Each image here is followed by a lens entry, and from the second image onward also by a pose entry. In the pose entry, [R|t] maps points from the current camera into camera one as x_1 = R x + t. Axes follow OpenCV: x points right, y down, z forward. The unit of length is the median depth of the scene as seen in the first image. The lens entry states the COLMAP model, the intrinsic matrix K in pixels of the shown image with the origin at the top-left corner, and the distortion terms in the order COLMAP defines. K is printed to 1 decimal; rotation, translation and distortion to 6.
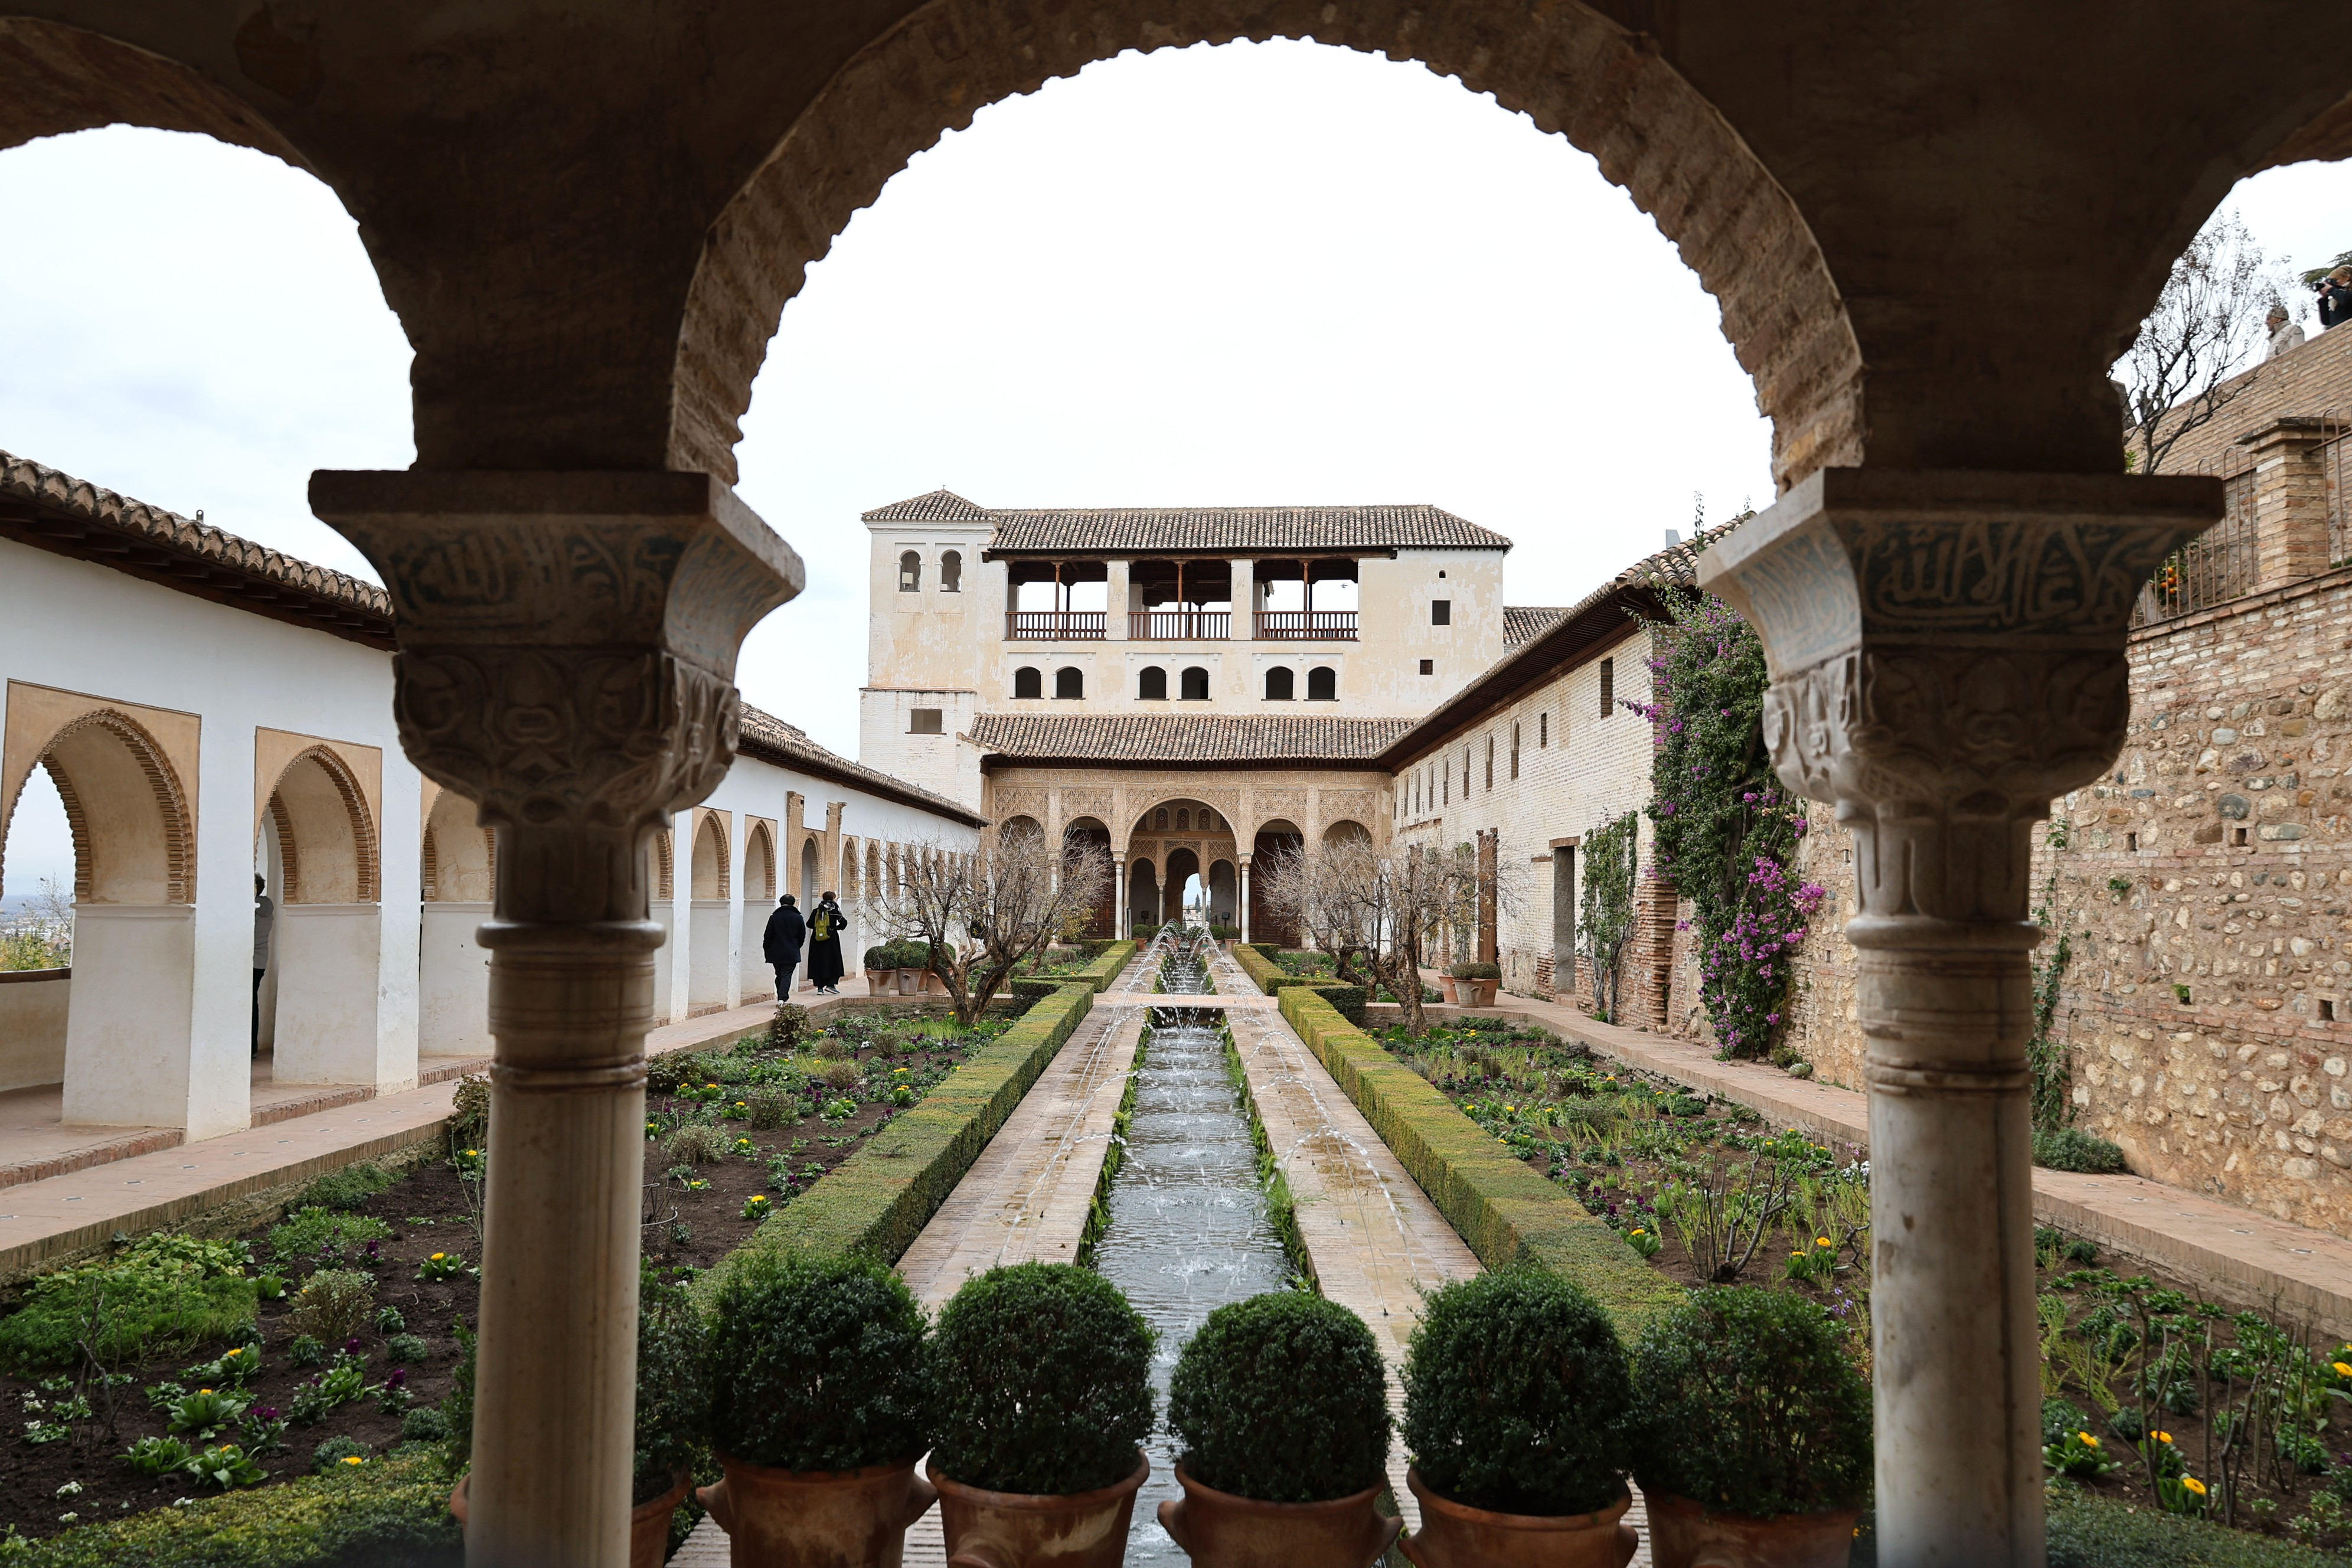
lens RADIAL K [[1599.0, 0, 1167.1], [0, 1599.0, 791.5], [0, 0, 1]] dist [0.009701, 0.005127]
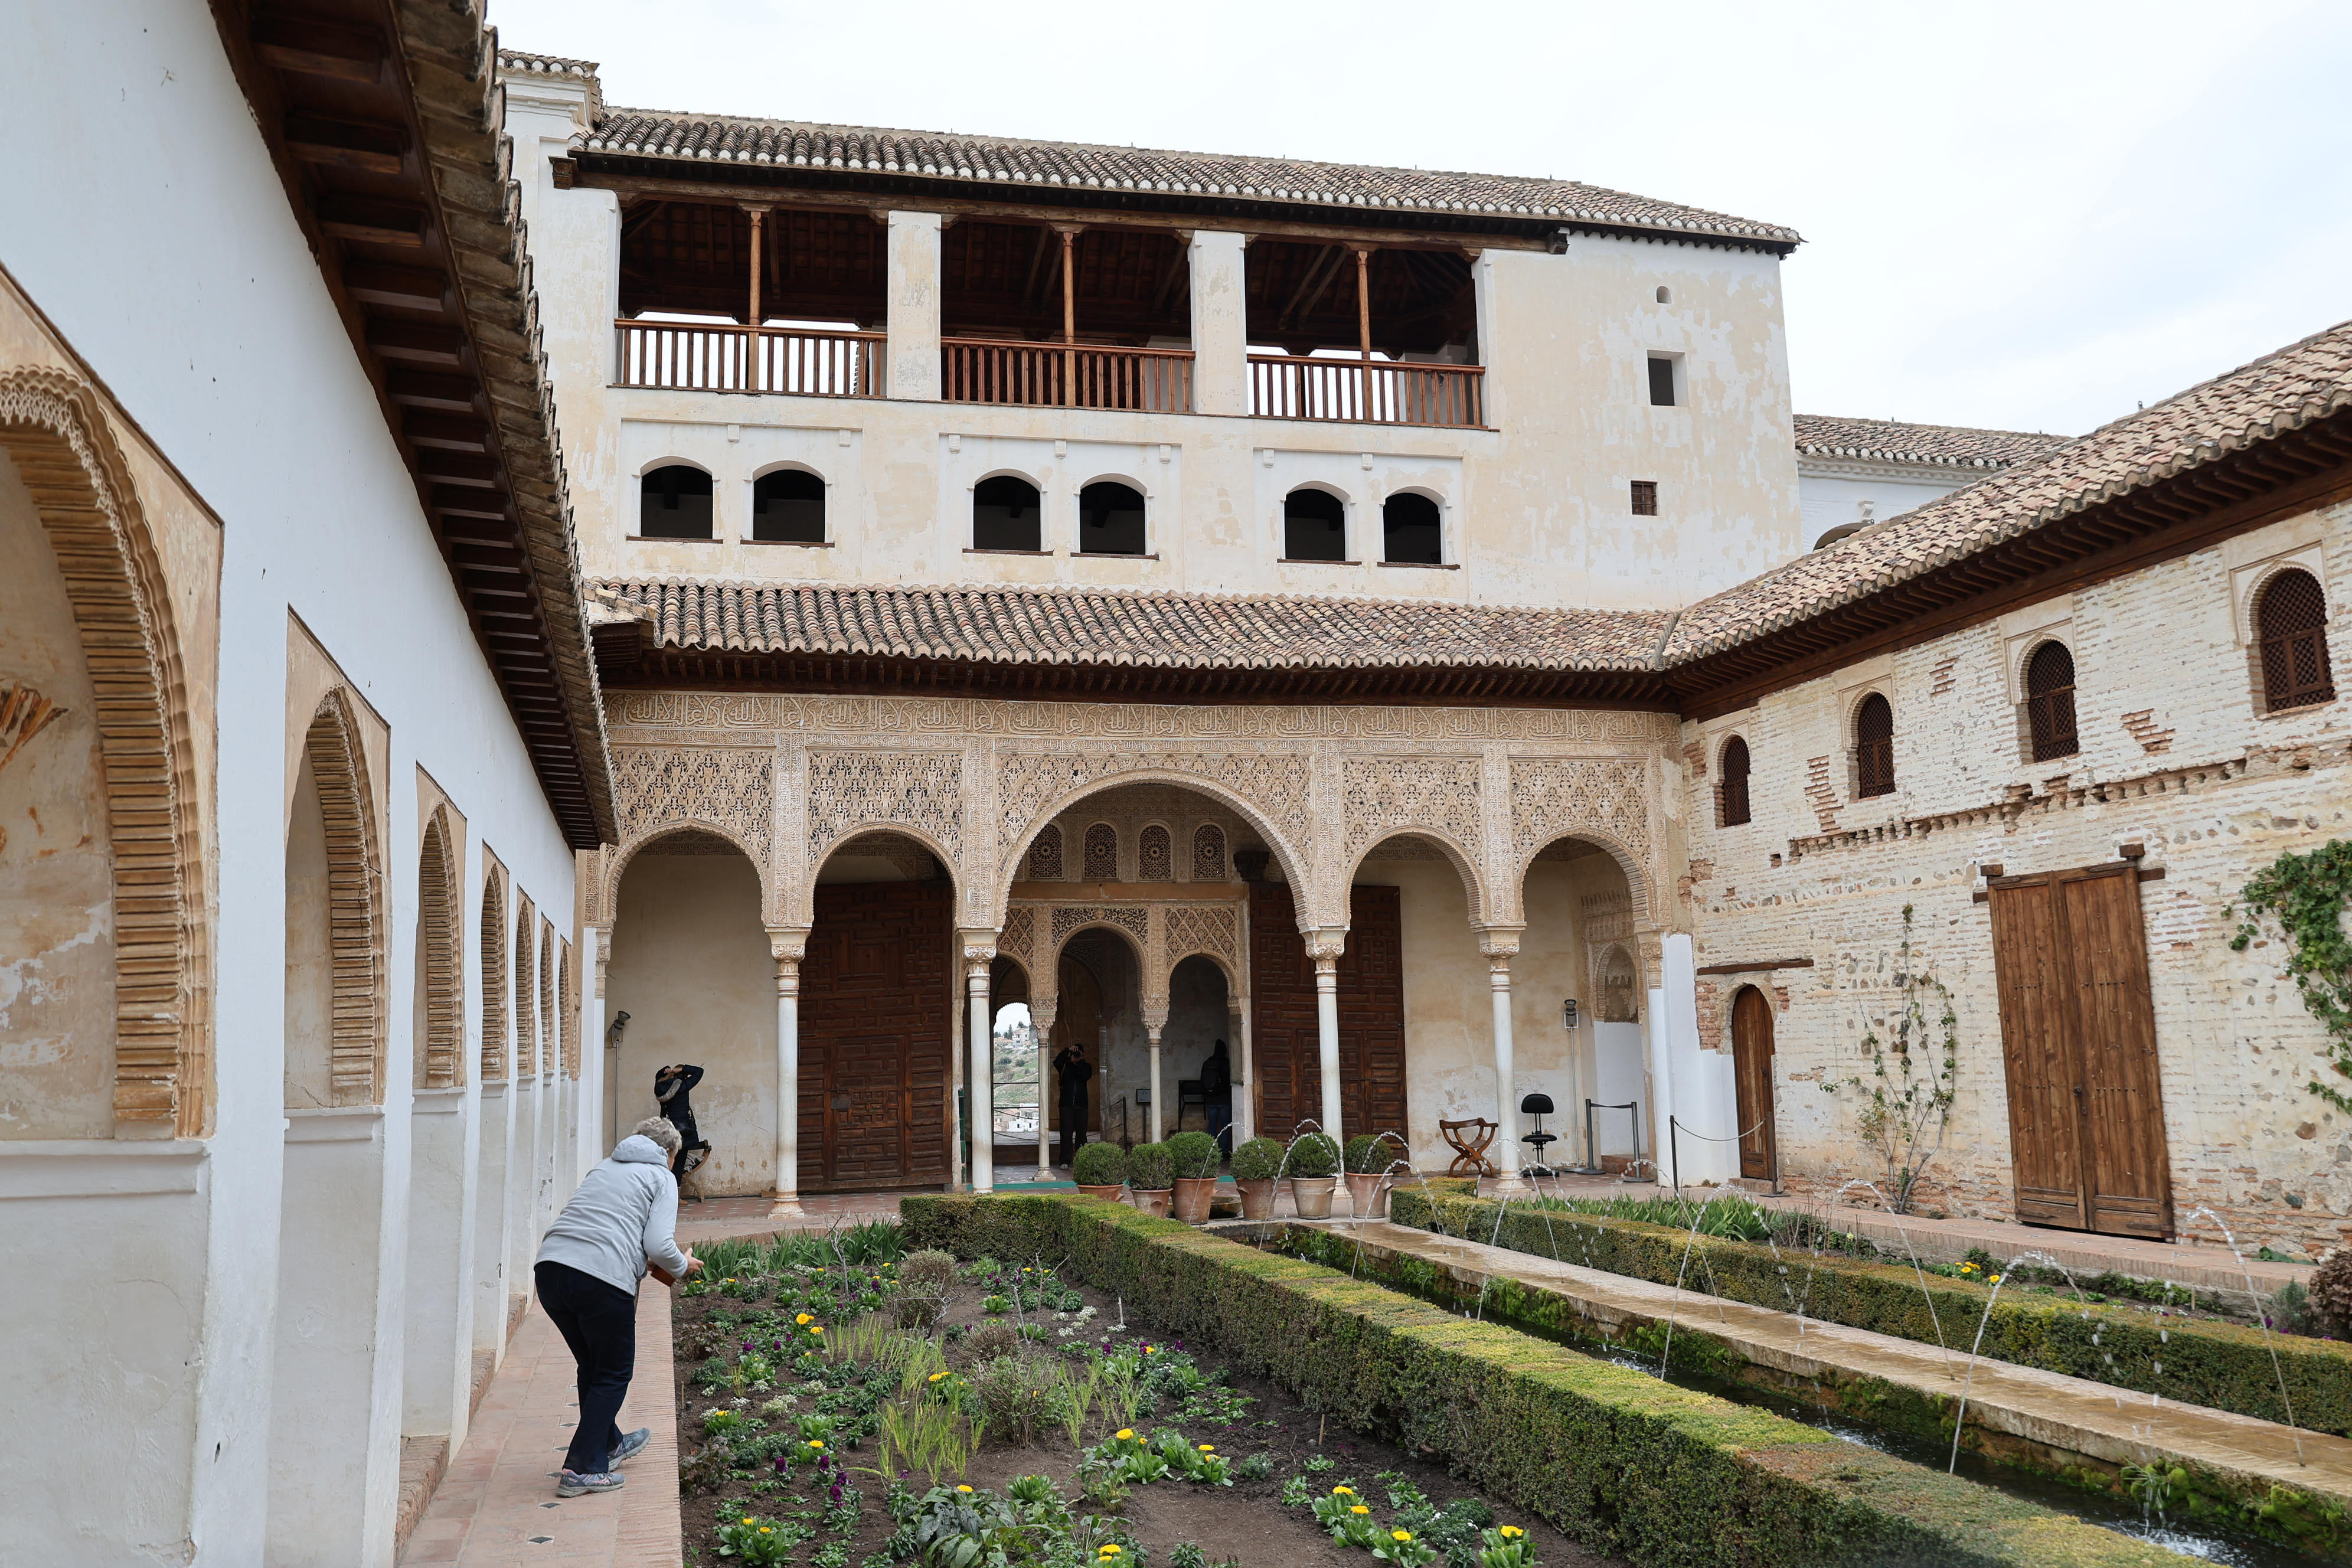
lens RADIAL K [[1773.8, 0, 1180.7], [0, 1773.8, 769.7], [0, 0, 1]] dist [-0.013833, 0.000329]
pose [[0.956139, 0.010340, 0.292732, -0.097487], [0.014997, 0.996338, -0.084178, 0.034148], [-0.292530, 0.084876, 0.952482, 0.584672]]
